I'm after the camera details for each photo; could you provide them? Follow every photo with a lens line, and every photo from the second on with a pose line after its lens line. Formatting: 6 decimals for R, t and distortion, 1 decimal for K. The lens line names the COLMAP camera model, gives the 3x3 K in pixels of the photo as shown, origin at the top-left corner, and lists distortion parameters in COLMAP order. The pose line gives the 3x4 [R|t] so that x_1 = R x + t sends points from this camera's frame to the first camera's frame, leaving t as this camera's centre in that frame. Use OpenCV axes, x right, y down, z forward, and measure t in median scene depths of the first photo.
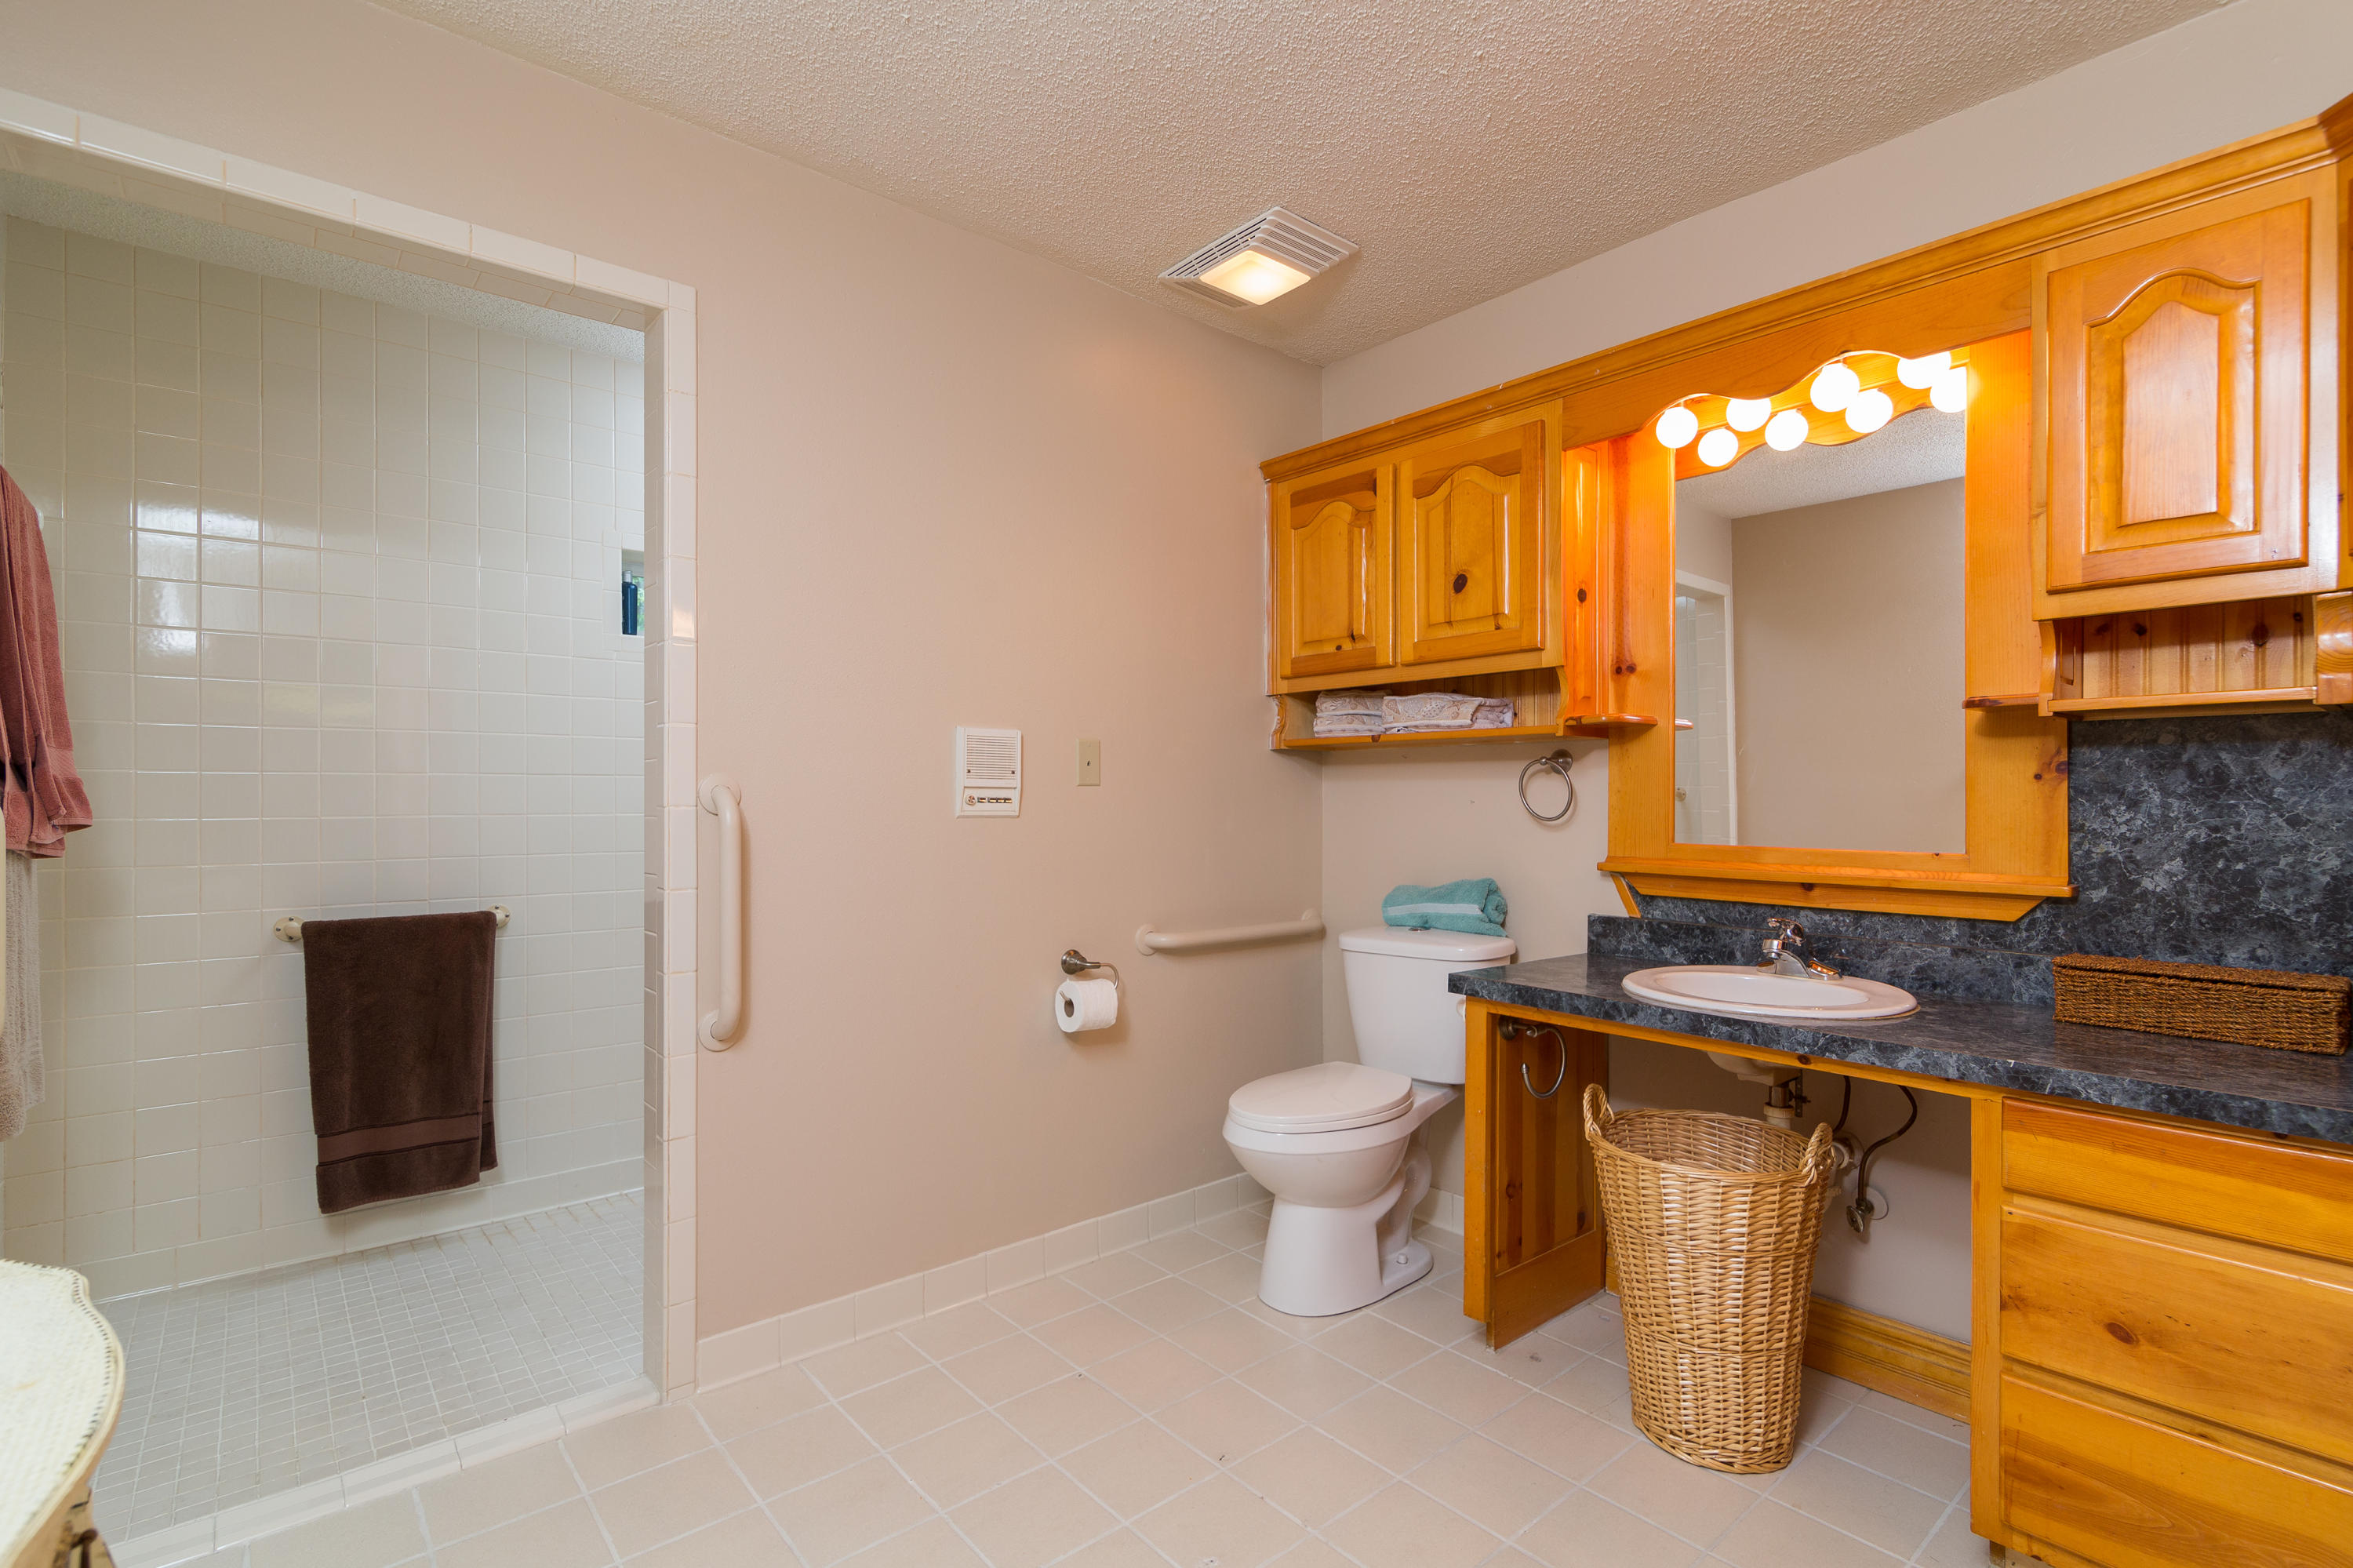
lens RADIAL K [[1073.3, 0, 1186.1], [0, 1073.3, 788.5], [0, 0, 1]] dist [-0.001585, 0.000197]
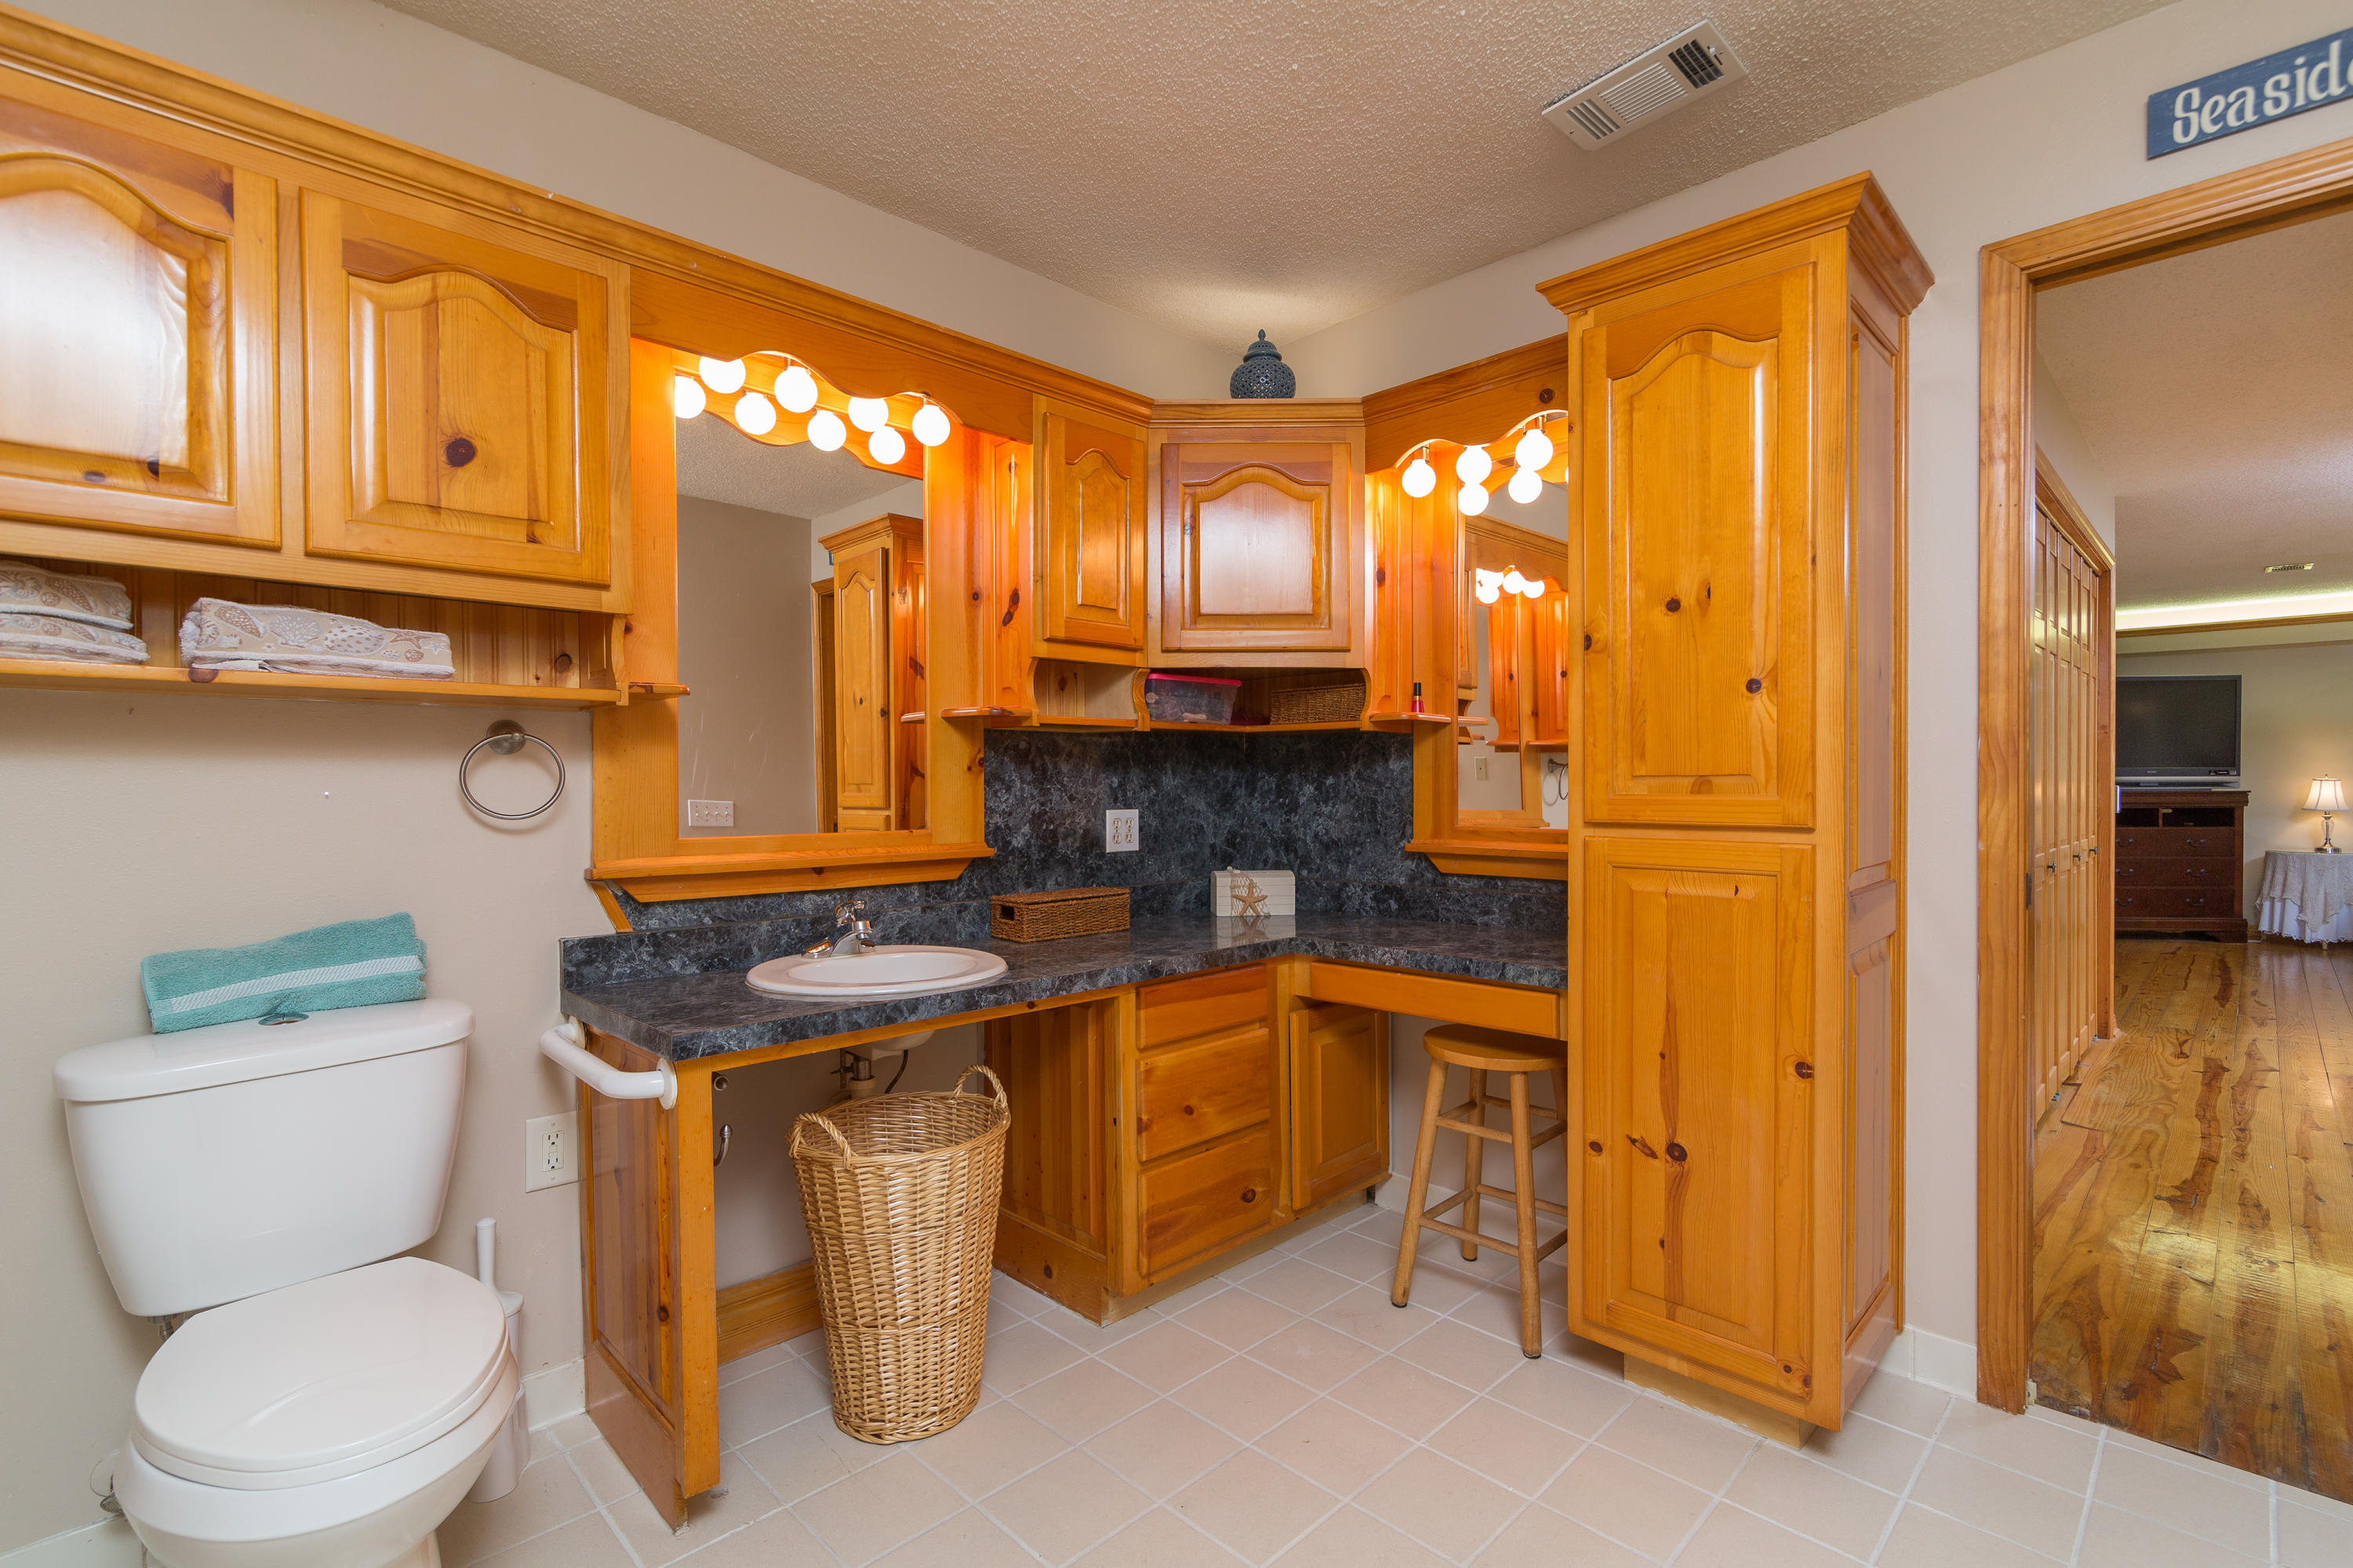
lens RADIAL K [[1073.3, 0, 1186.7], [0, 1073.3, 793.3], [0, 0, 1]] dist [-0.001585, 0.000197]
pose [[-0.072223, -0.011713, 0.997320, -0.454650], [-0.005576, 0.999920, 0.011339, 0.002437], [-0.997373, -0.004742, -0.072283, 0.670326]]
